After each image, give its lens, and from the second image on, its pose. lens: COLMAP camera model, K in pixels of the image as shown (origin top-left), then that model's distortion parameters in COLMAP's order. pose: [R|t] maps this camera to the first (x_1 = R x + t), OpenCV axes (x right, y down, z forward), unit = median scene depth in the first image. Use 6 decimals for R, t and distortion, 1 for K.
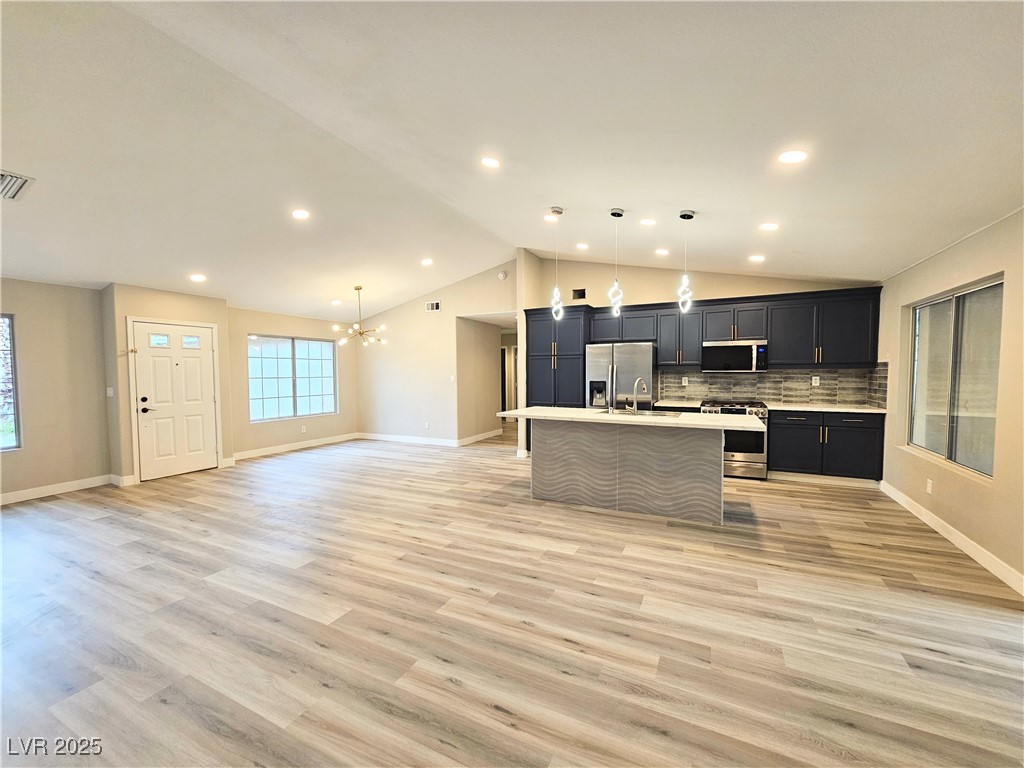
lens RADIAL K [[418.3, 0, 511.5], [0, 418.3, 388.3], [0, 0, 1]] dist [-0.001047, 0.000032]
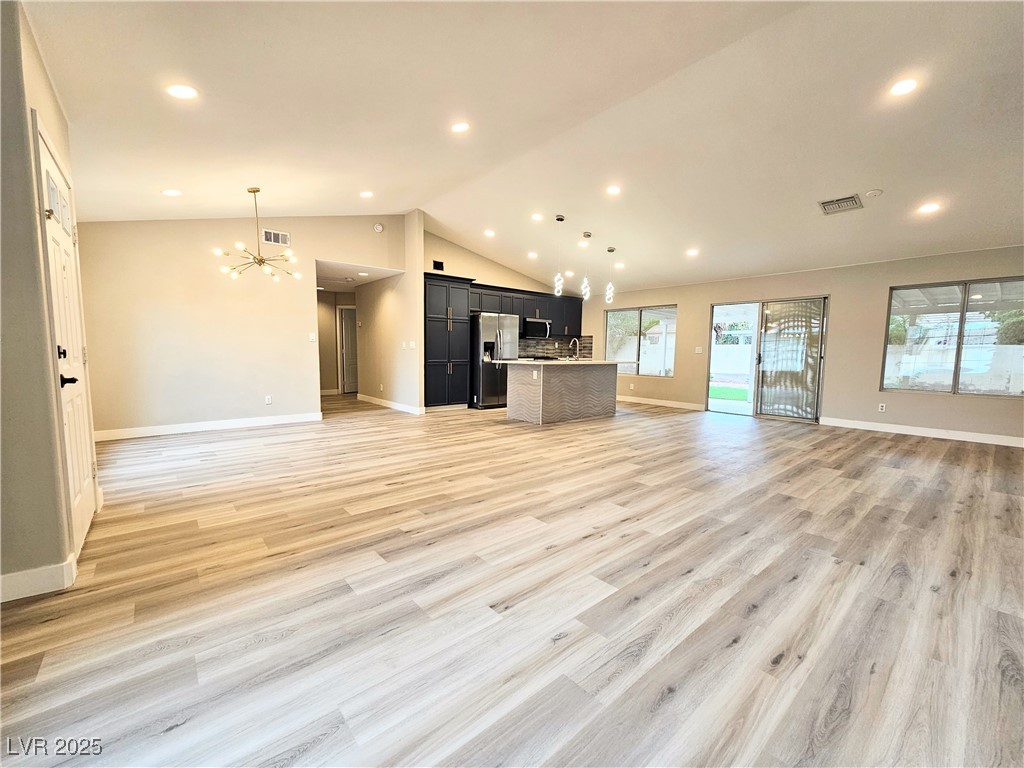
lens RADIAL K [[418.3, 0, 510.5], [0, 418.3, 387.1], [0, 0, 1]] dist [-0.001047, 0.000032]
pose [[0.395525, -0.069788, 0.915800, -1.217322], [0.023033, 0.997549, 0.066070, 0.048303], [-0.918166, -0.005038, 0.396163, 0.547487]]
